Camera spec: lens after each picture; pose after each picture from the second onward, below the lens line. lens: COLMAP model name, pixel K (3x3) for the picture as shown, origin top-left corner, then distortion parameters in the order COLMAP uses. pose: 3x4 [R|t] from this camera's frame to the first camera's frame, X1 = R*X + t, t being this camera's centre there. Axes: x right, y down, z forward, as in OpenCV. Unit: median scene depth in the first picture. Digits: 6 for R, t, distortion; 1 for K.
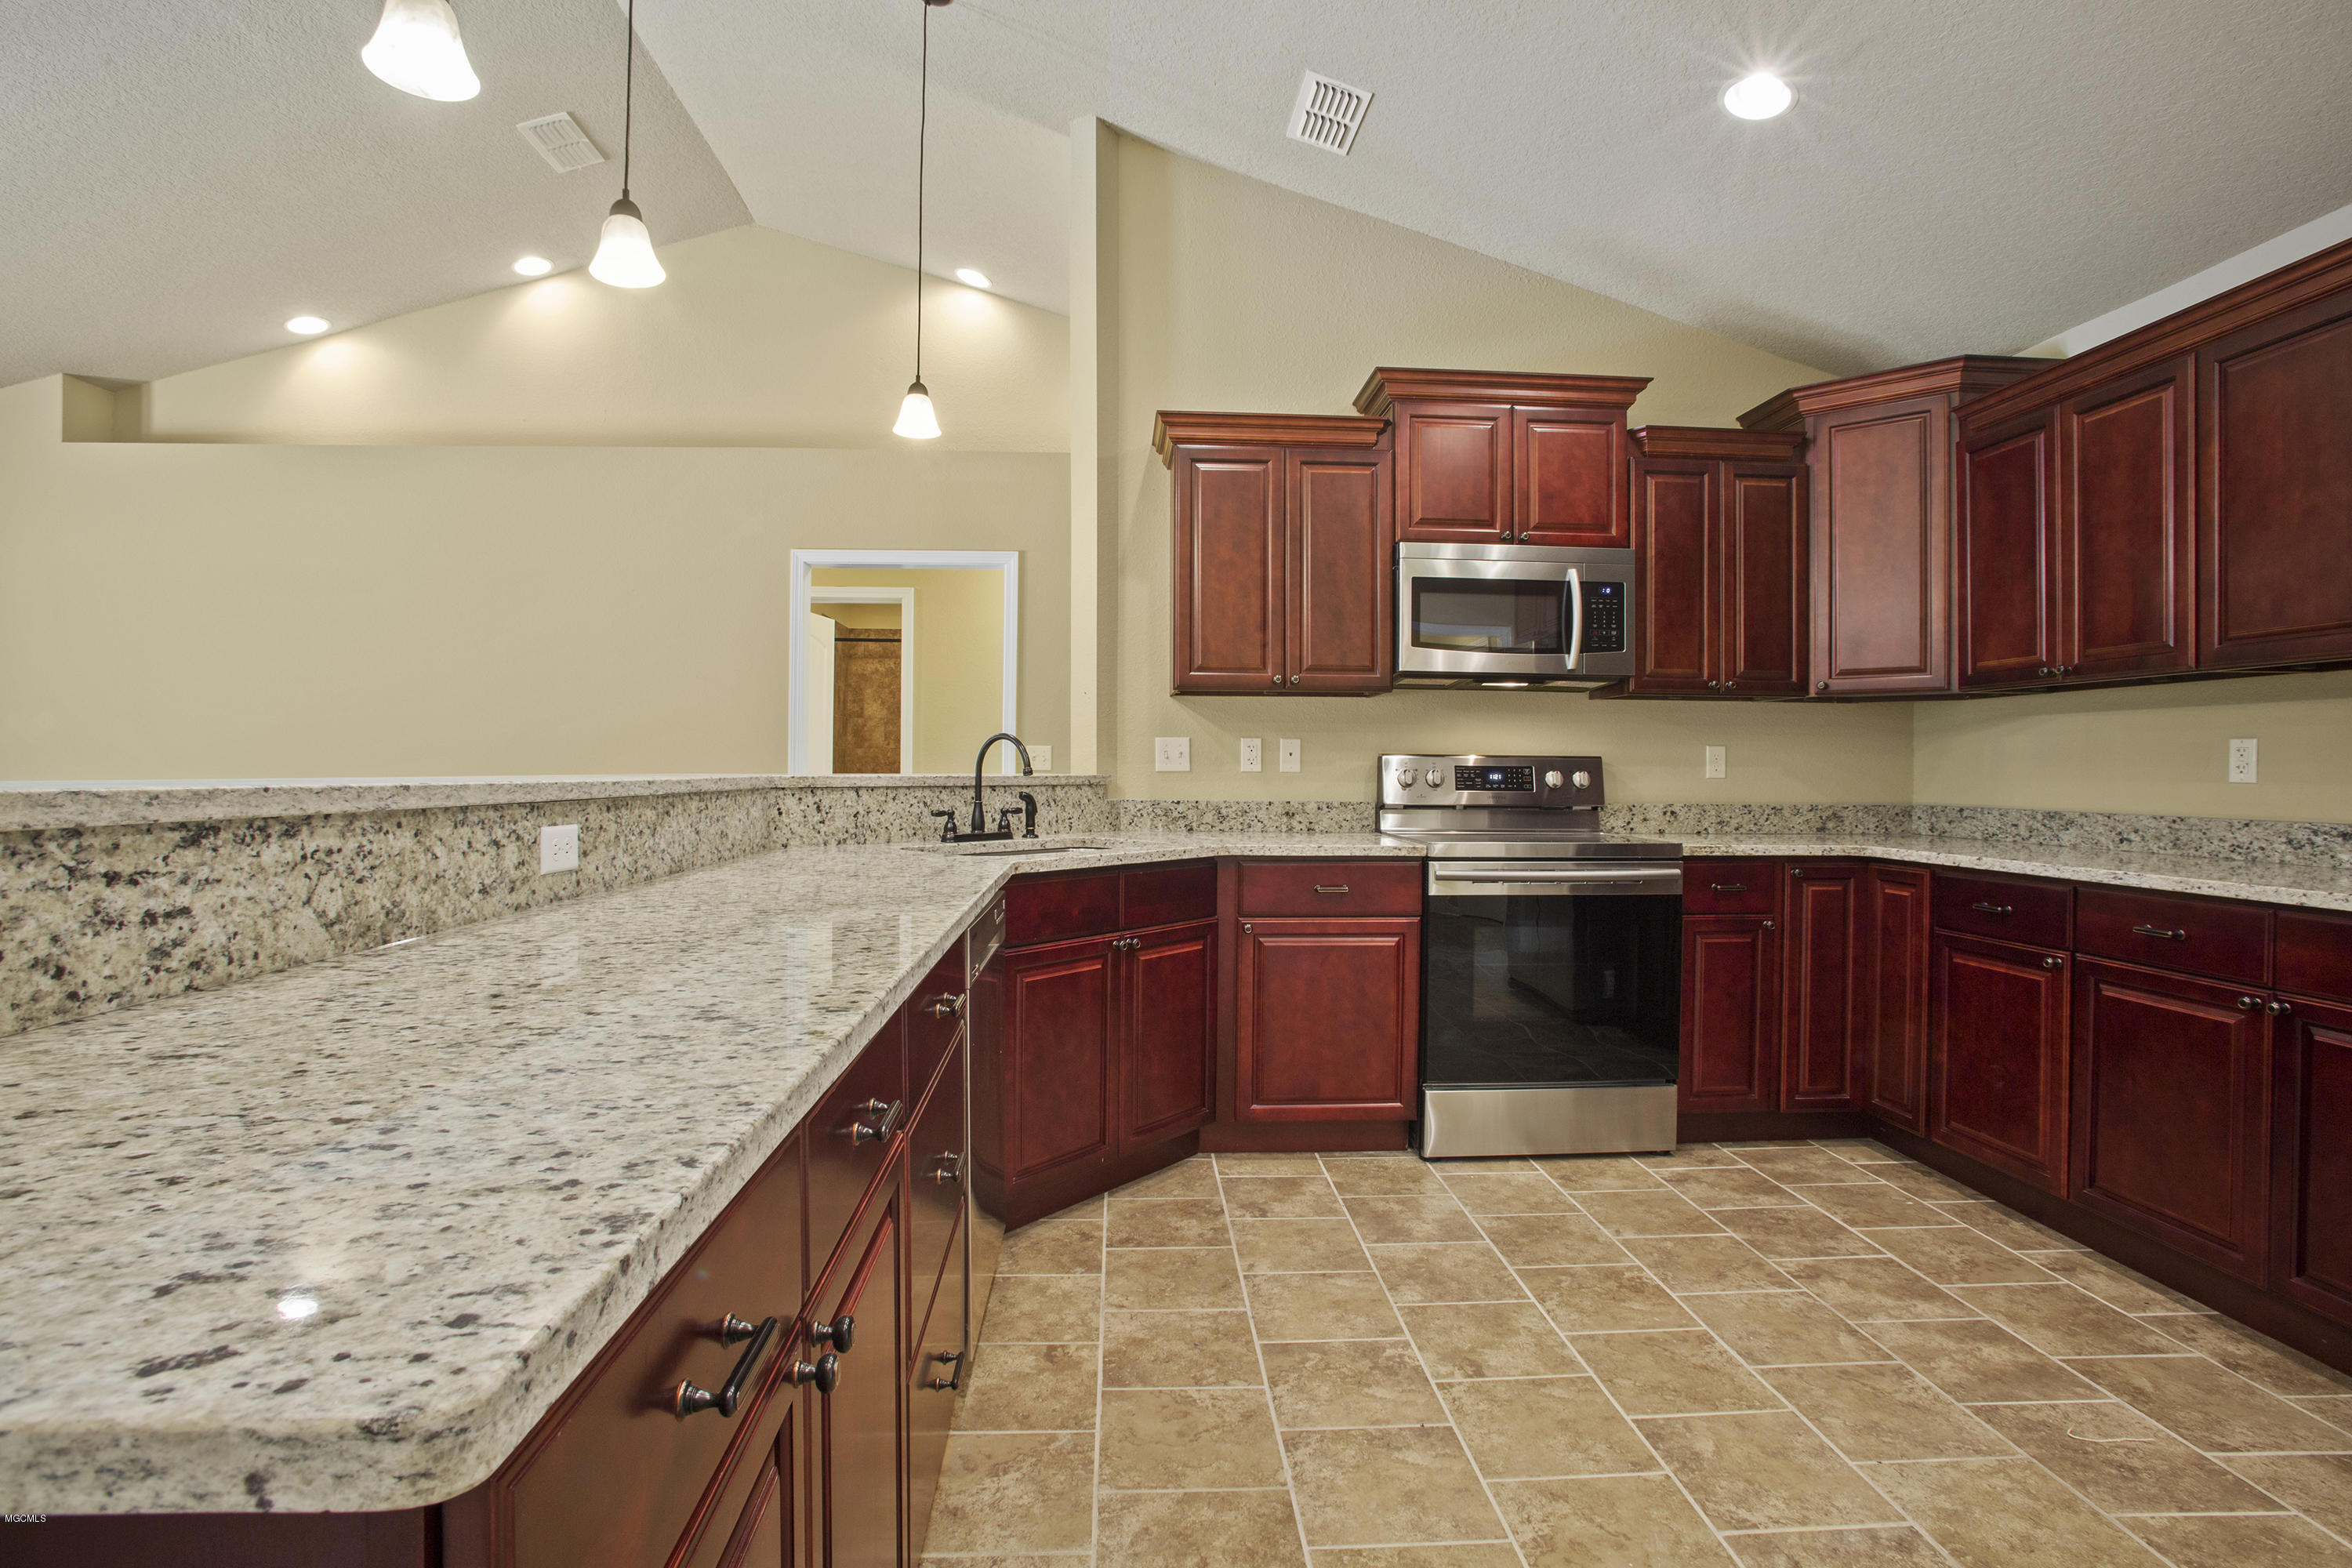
lens RADIAL K [[1146.4, 0, 1172.4], [0, 1146.4, 774.7], [0, 0, 1]] dist [-0.084738, 0.040792]
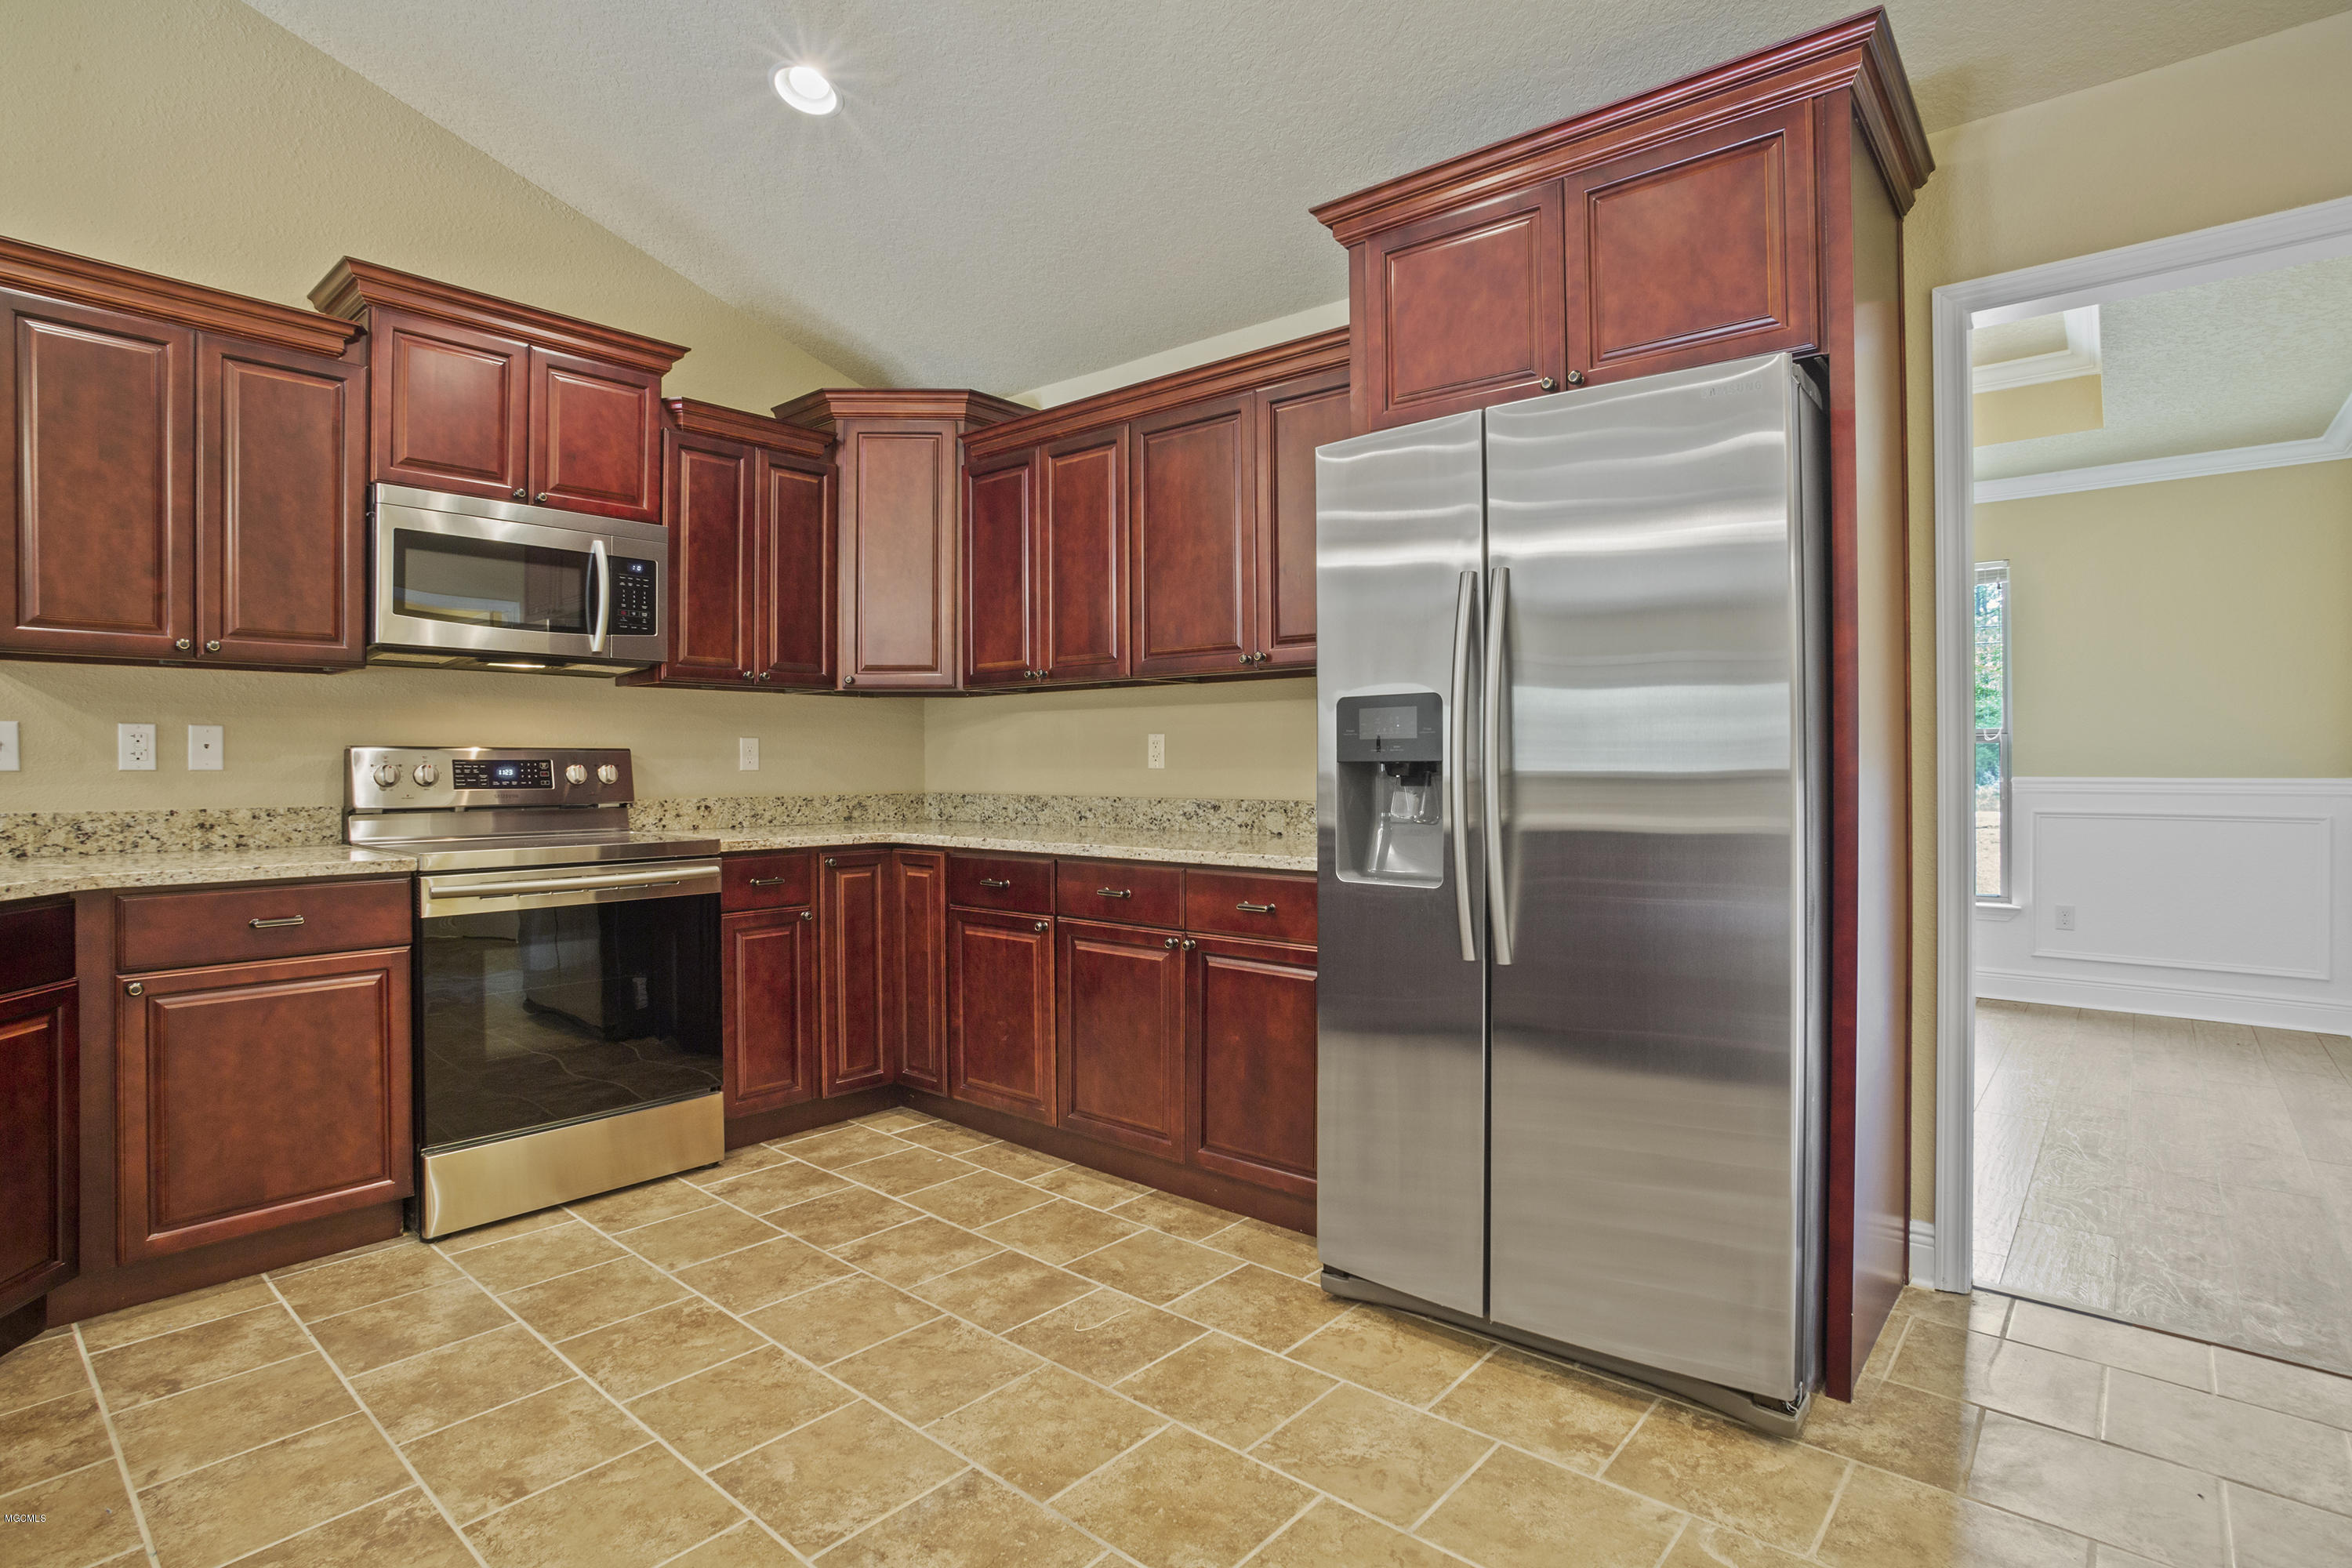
lens RADIAL K [[1172.5, 0, 1170.4], [0, 1172.5, 764.4], [0, 0, 1]] dist [-0.075722, 0.037165]
pose [[0.689640, -0.009495, 0.724090, 0.003130], [0.011421, 0.999932, 0.002235, -0.000529], [-0.724063, 0.006728, 0.689701, 0.046281]]
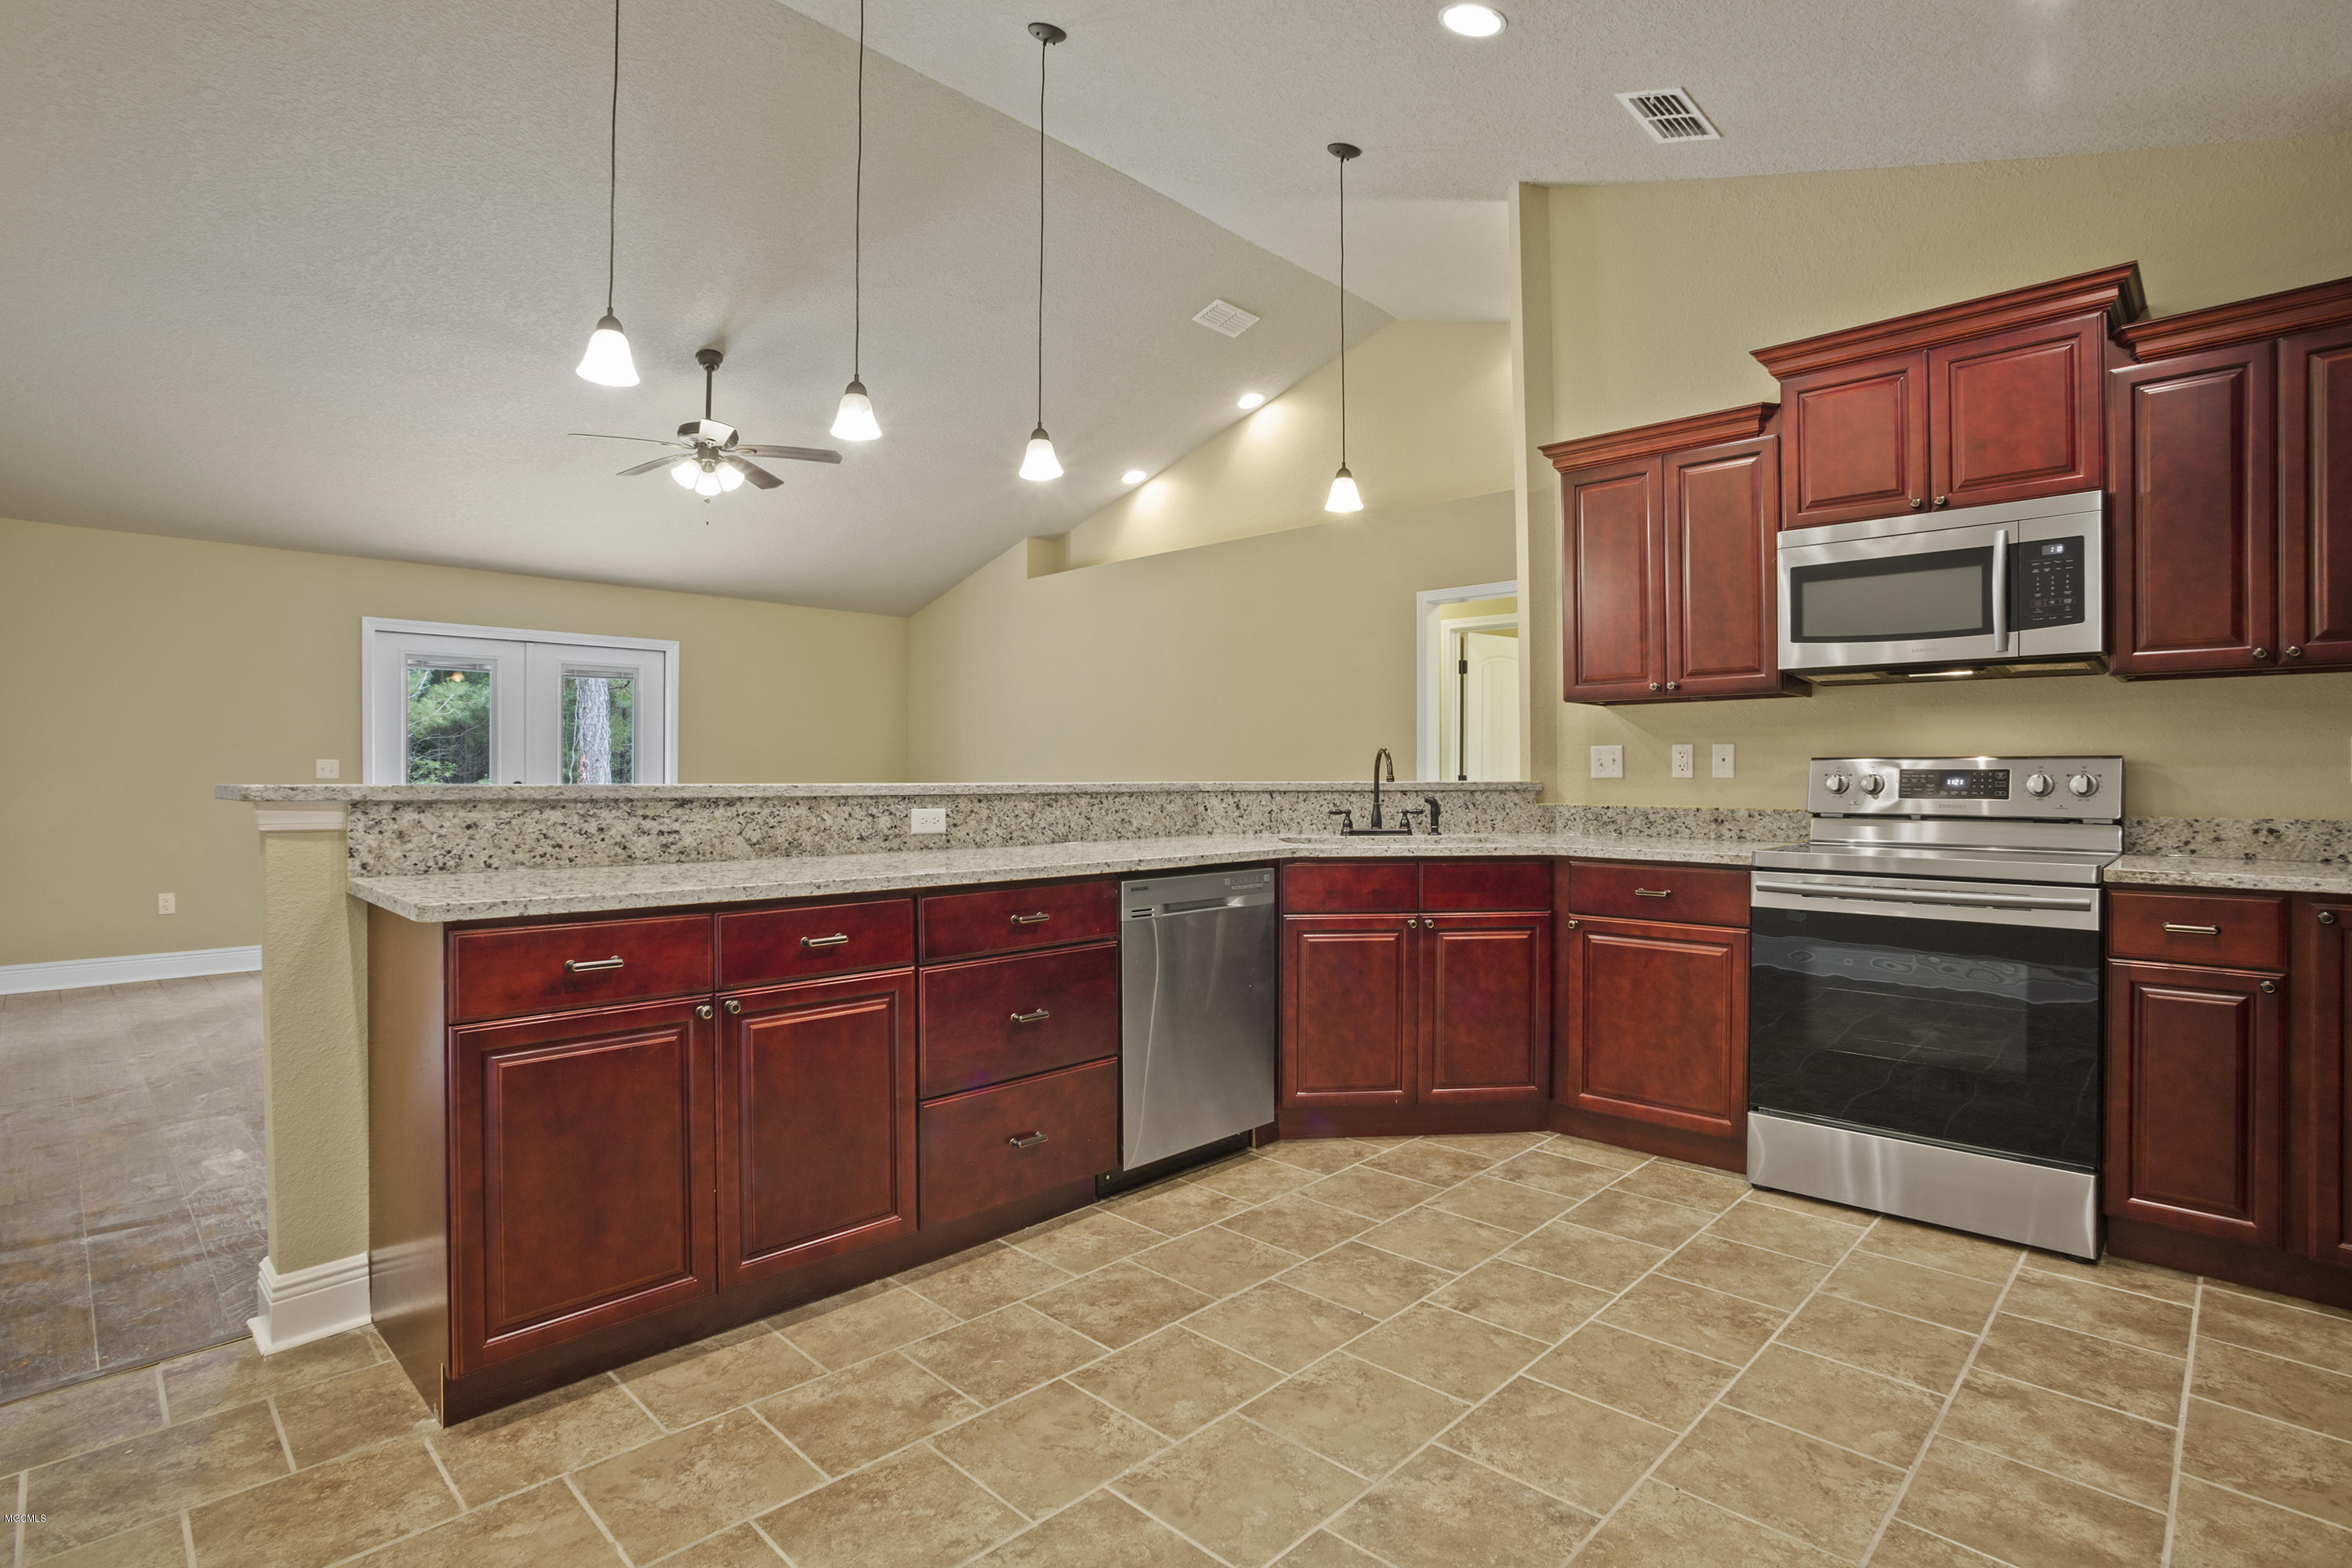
lens RADIAL K [[1150.5, 0, 1175.9], [0, 1150.5, 776.9], [0, 0, 1]] dist [-0.066577, 0.030862]
pose [[0.680503, -0.006664, -0.732715, 0.623317], [0.001223, 0.999968, -0.007959, 0.004831], [0.732744, 0.004521, 0.680489, 0.004333]]
